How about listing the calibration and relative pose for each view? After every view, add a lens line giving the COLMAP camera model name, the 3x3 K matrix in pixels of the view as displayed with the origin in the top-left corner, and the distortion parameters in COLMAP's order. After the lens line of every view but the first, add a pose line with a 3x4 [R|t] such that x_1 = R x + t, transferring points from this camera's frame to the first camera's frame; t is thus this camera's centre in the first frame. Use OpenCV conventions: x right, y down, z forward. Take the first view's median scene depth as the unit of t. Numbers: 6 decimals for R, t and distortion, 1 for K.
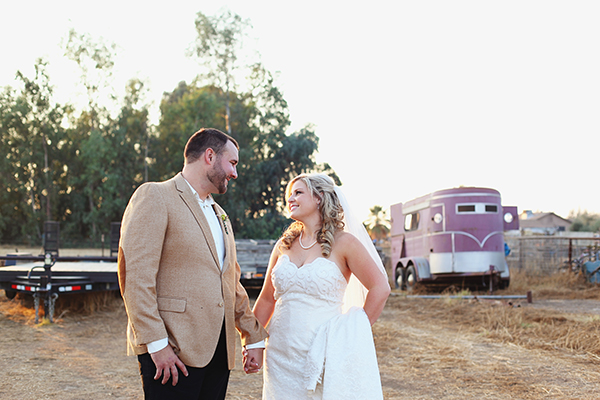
lens RADIAL K [[884.1, 0, 307.0], [0, 884.1, 202.1], [0, 0, 1]] dist [-0.150938, 0.181759]
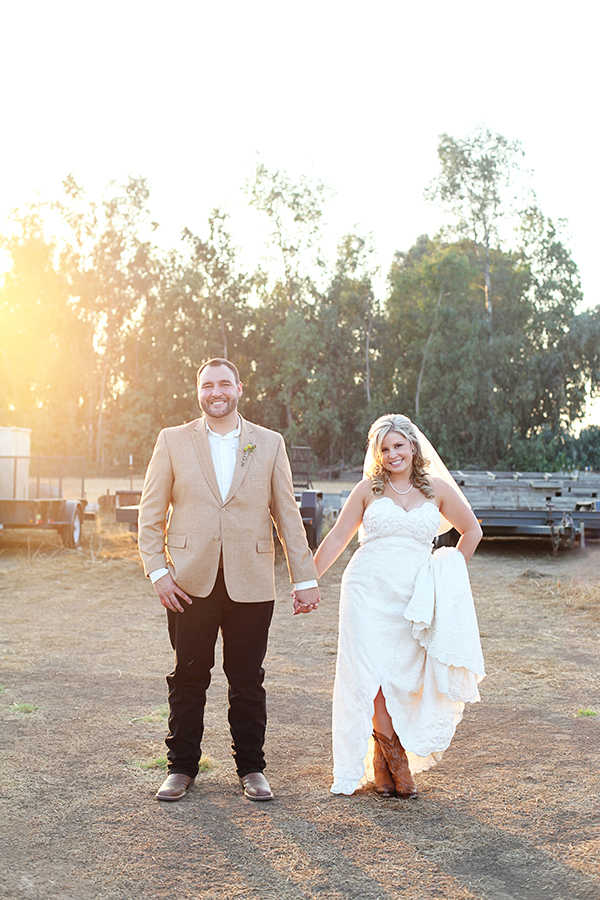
lens RADIAL K [[1326.1, 0, 300.0], [0, 1326.1, 450.0], [0, 0, 1]] dist [-0.150938, 0.181759]
pose [[0.971400, 0.007870, -0.237319, 0.011716], [-0.001100, 0.999589, 0.028646, -0.001558], [0.237446, -0.027566, 0.971009, -0.019783]]
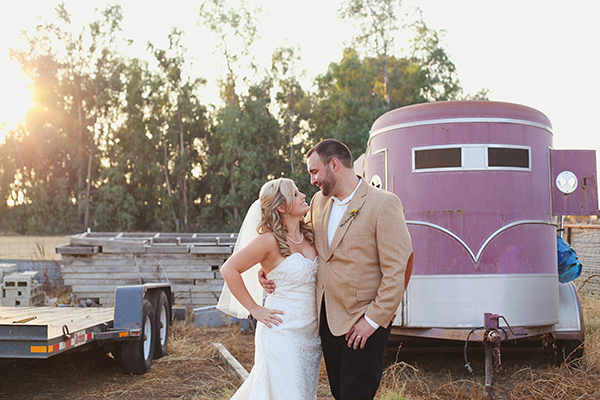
lens RADIAL K [[884.1, 0, 307.0], [0, 884.1, 202.1], [0, 0, 1]] dist [-0.150938, 0.181759]
pose [[0.970089, -0.012198, -0.242444, 0.046057], [0.016970, 0.999701, 0.017602, 0.003901], [0.242157, -0.021190, 0.970006, 0.130867]]
